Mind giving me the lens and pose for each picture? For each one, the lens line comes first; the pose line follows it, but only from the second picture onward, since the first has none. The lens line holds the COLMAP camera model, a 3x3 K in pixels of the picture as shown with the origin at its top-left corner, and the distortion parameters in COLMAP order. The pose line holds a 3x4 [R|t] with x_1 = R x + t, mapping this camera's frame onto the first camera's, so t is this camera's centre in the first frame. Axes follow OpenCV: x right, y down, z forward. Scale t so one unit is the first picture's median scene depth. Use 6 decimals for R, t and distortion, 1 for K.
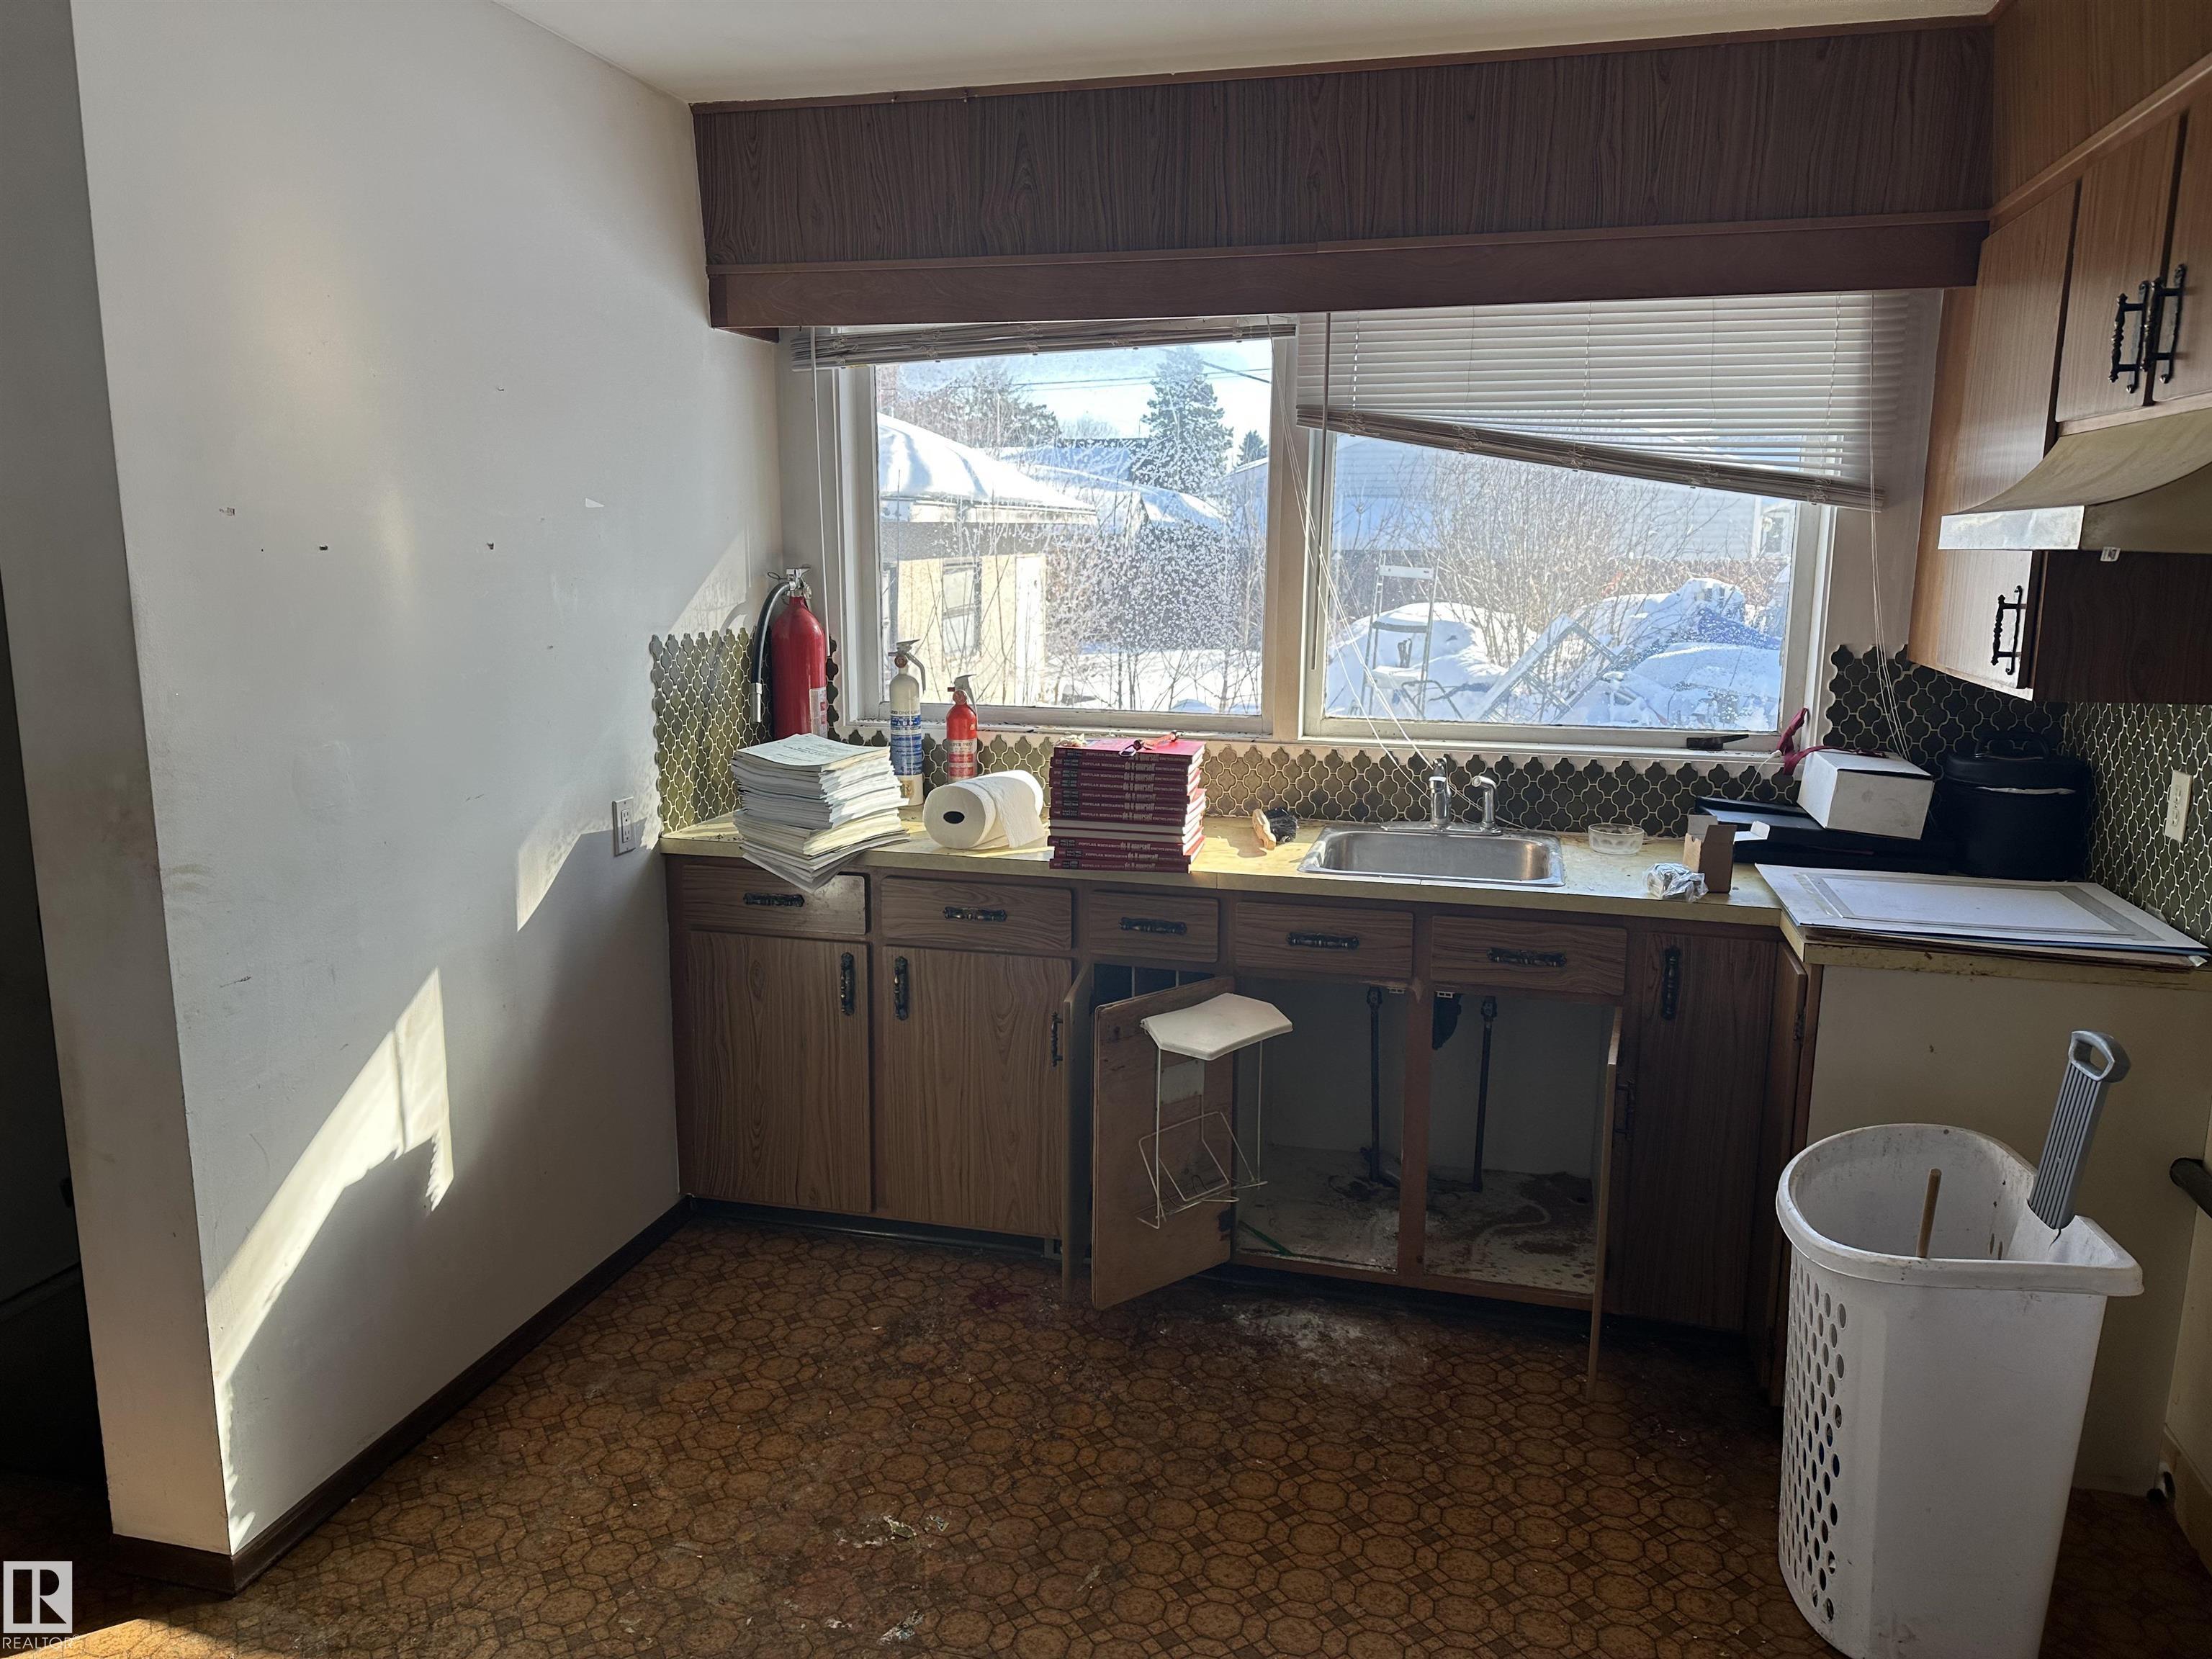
lens RADIAL K [[1545.2, 0, 1111.8], [0, 1545.2, 824.7], [0, 0, 1]] dist [0.034297, -0.026234]
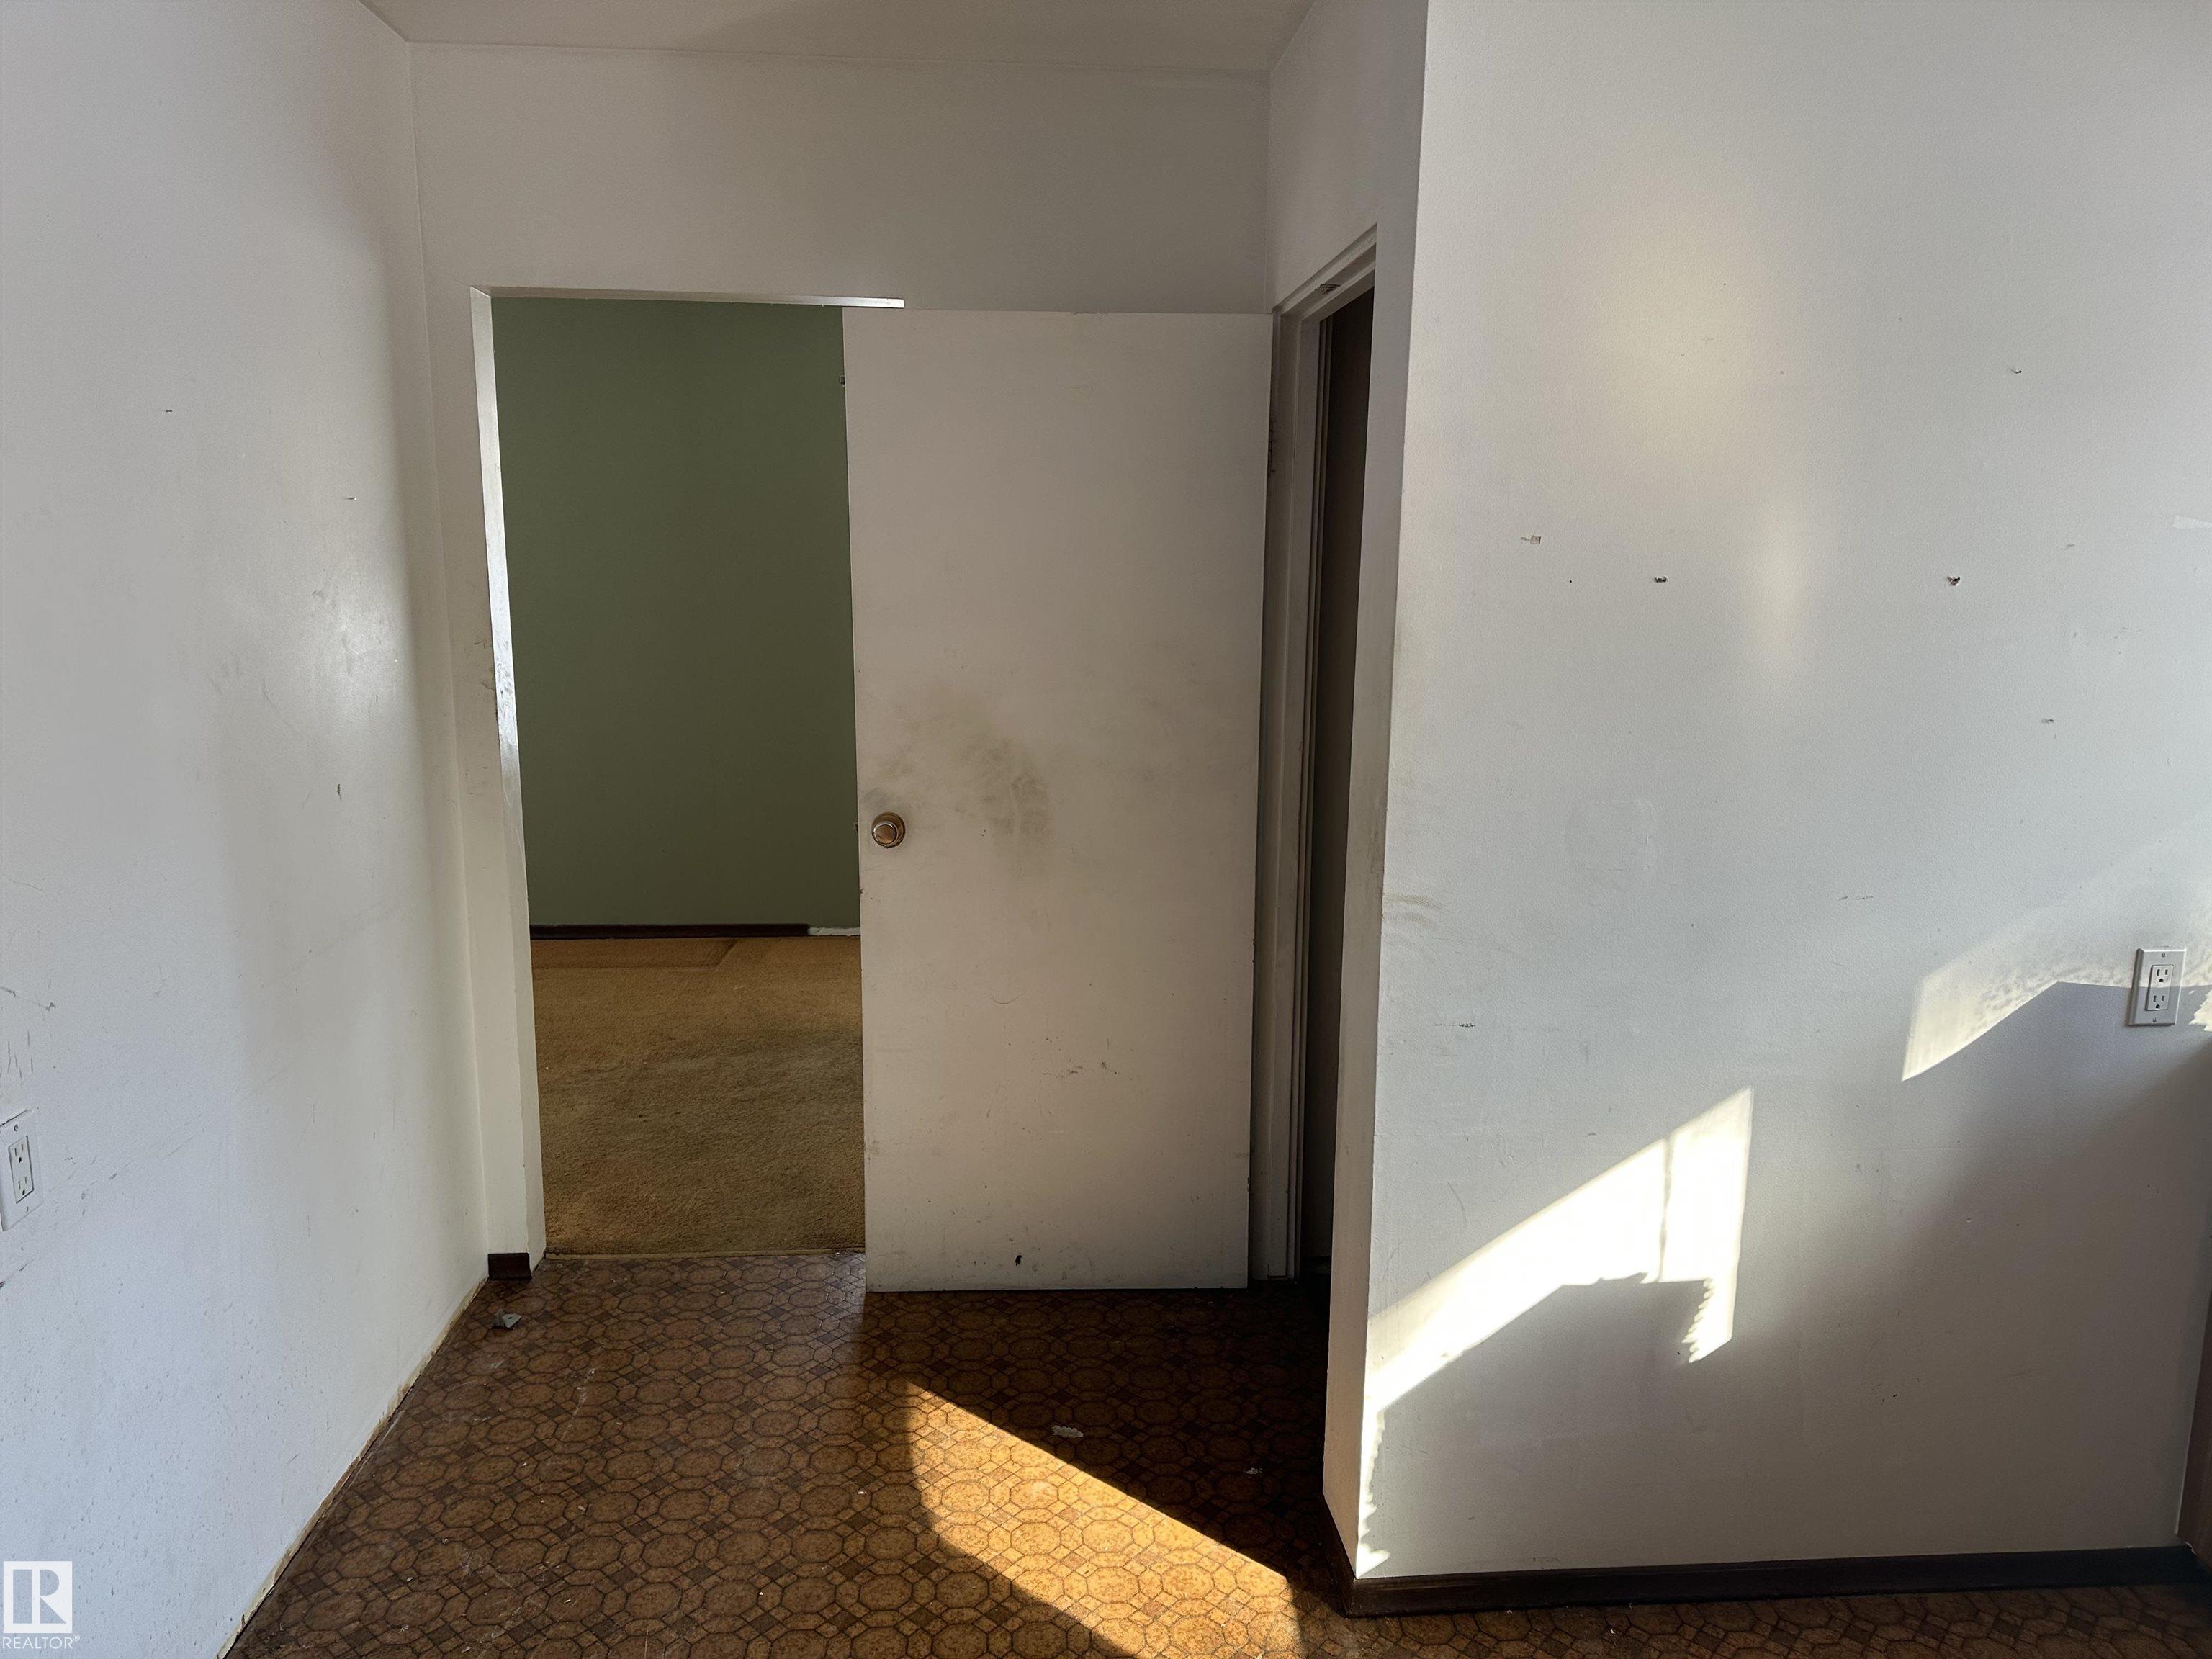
lens RADIAL K [[1545.2, 0, 1105.0], [0, 1545.2, 845.5], [0, 0, 1]] dist [0.034297, -0.026234]
pose [[0.332105, 0.176552, -0.926572, 0.225913], [-0.184999, 0.975439, 0.119555, -0.080138], [0.924922, 0.131710, 0.356610, 0.435674]]
